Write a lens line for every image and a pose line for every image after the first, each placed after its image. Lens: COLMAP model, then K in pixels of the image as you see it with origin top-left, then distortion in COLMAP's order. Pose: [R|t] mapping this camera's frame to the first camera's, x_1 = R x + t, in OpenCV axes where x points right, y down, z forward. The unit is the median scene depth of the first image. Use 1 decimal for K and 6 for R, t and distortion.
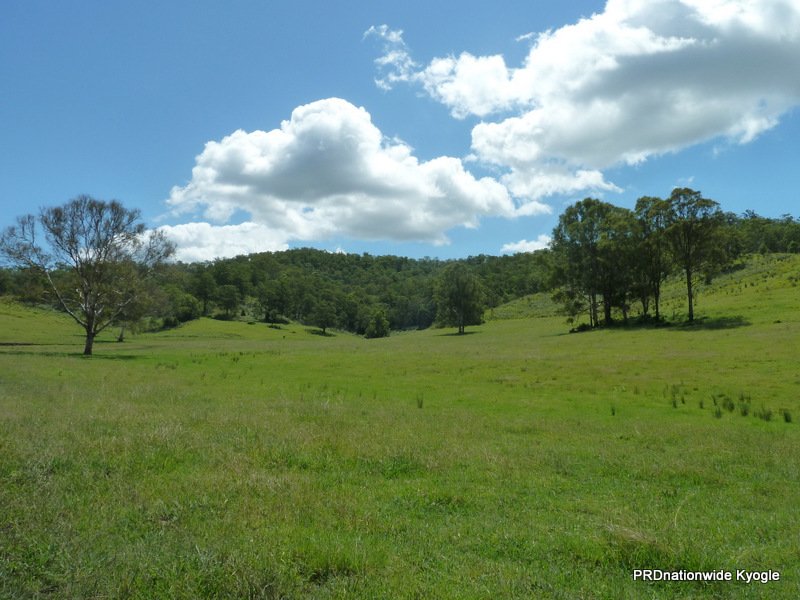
lens RADIAL K [[574.9, 0, 397.6], [0, 574.9, 297.6], [0, 0, 1]] dist [-0.046840, -0.000227]
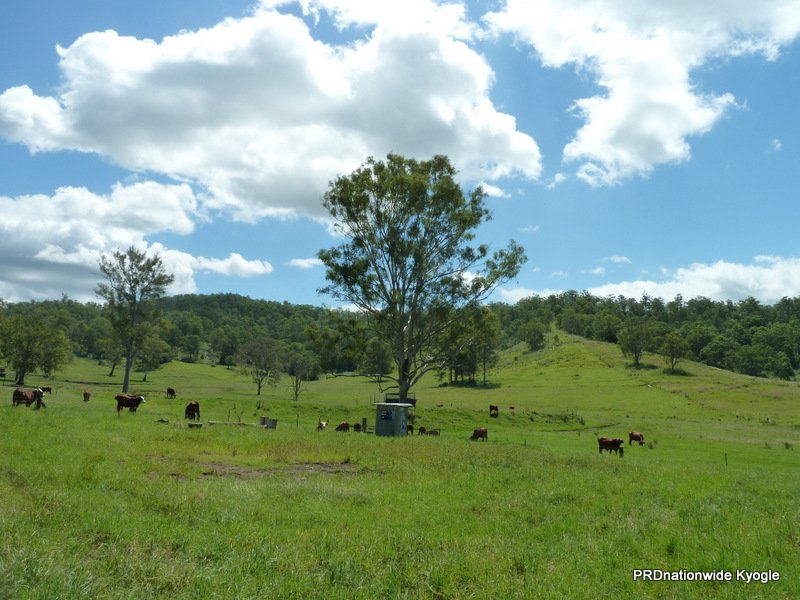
lens RADIAL K [[597.9, 0, 399.7], [0, 597.9, 301.5], [0, 0, 1]] dist [-0.048473, 0.014206]
pose [[0.982909, 0.044761, 0.178567, -0.083799], [-0.035945, 0.997984, -0.052303, -0.044040], [-0.180548, 0.044990, 0.982537, -0.387954]]
